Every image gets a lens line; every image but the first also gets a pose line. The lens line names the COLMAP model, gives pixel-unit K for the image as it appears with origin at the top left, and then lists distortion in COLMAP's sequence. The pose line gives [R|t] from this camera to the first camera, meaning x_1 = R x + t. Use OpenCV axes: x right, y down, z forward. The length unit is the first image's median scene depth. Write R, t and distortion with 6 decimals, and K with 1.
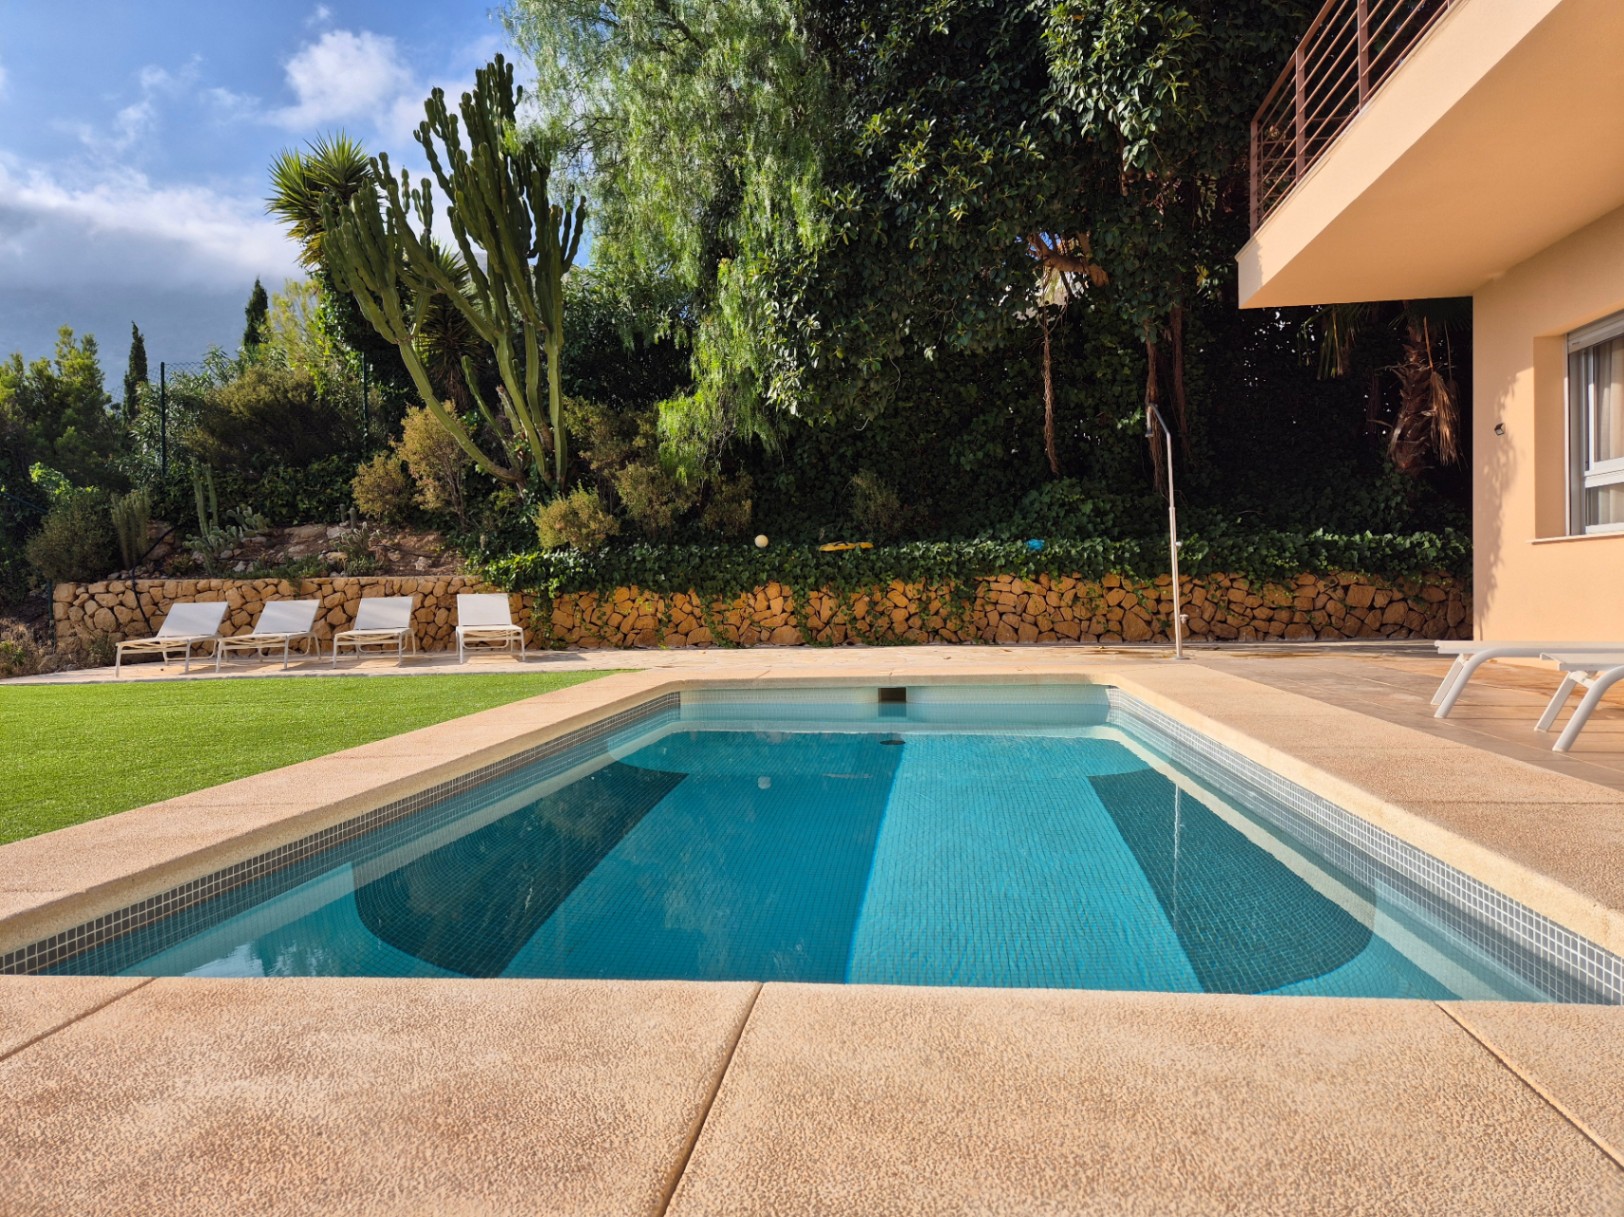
lens RADIAL K [[1077.6, 0, 820.9], [0, 1077.6, 609.7], [0, 0, 1]] dist [0.047985, -0.031541]
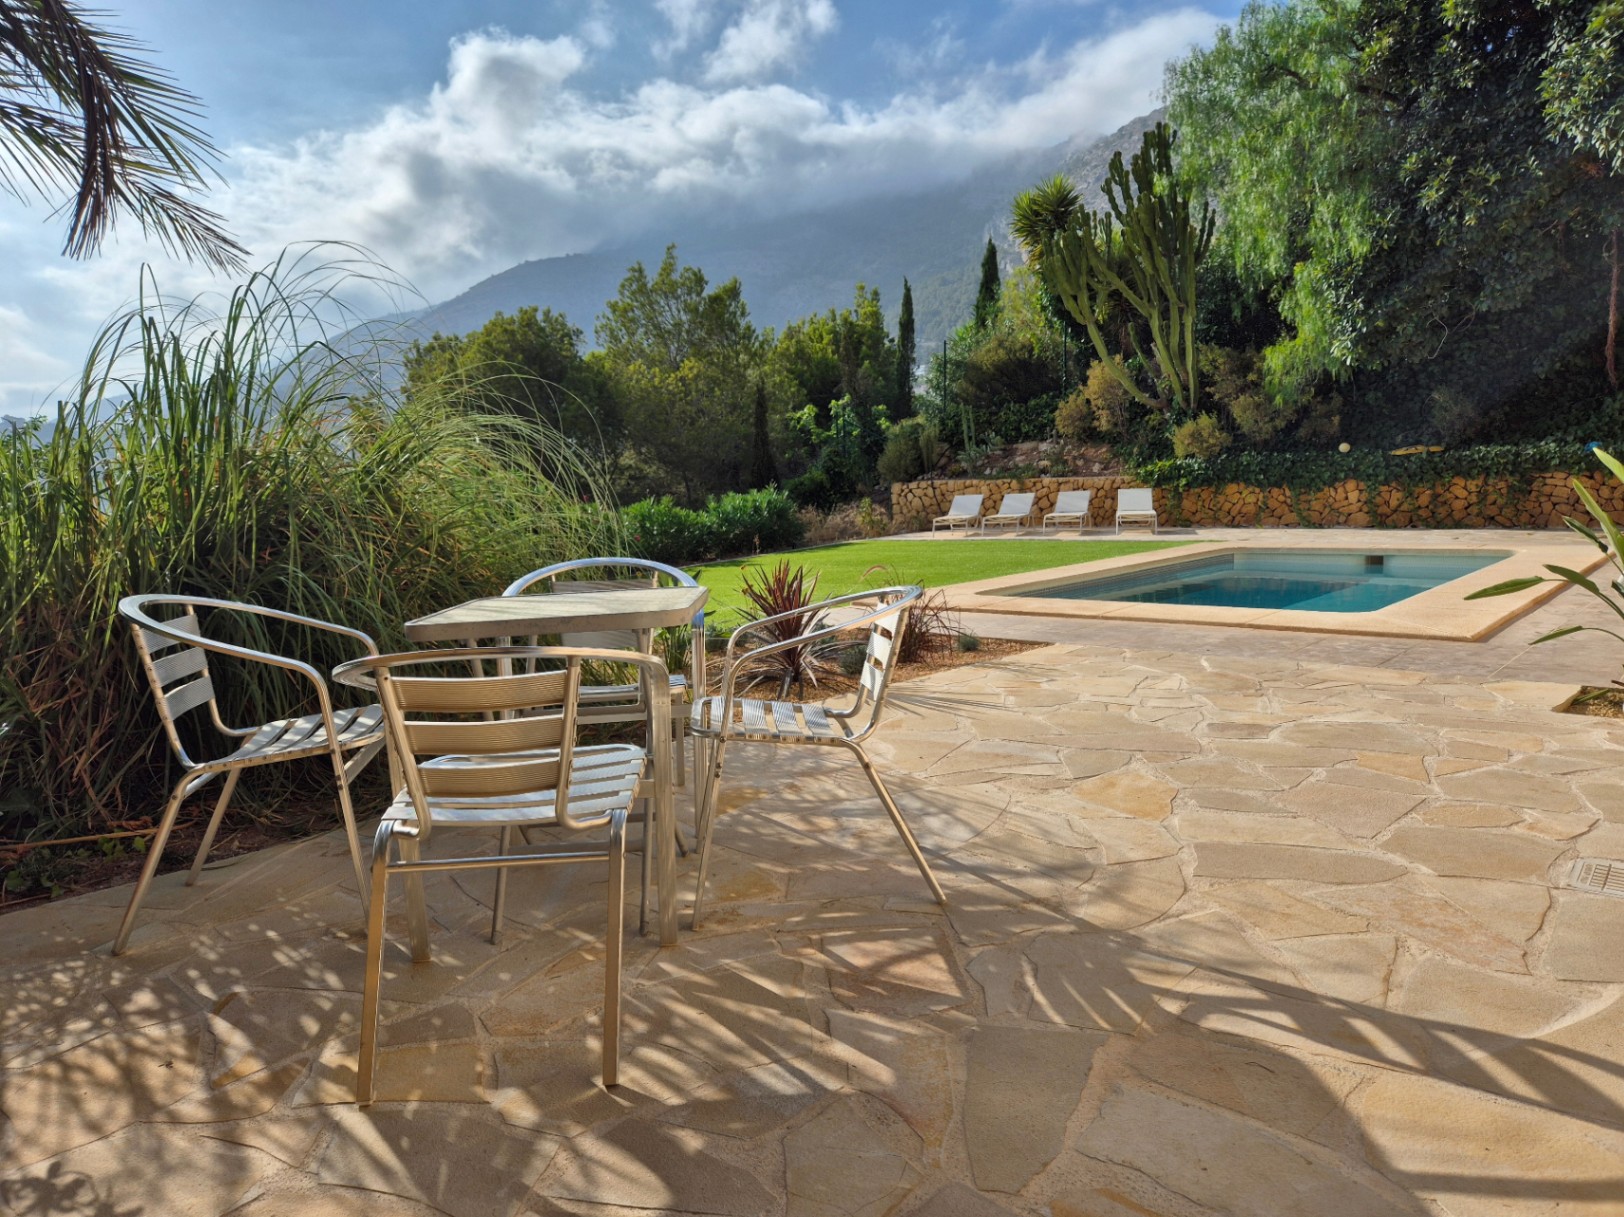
lens RADIAL K [[1077.6, 0, 816.7], [0, 1077.6, 608.4], [0, 0, 1]] dist [0.047985, -0.031541]
pose [[0.816702, 0.062863, -0.573625, 0.198604], [0.003460, 0.993497, 0.113803, -0.022202], [0.577049, -0.094928, 0.811174, -0.487442]]
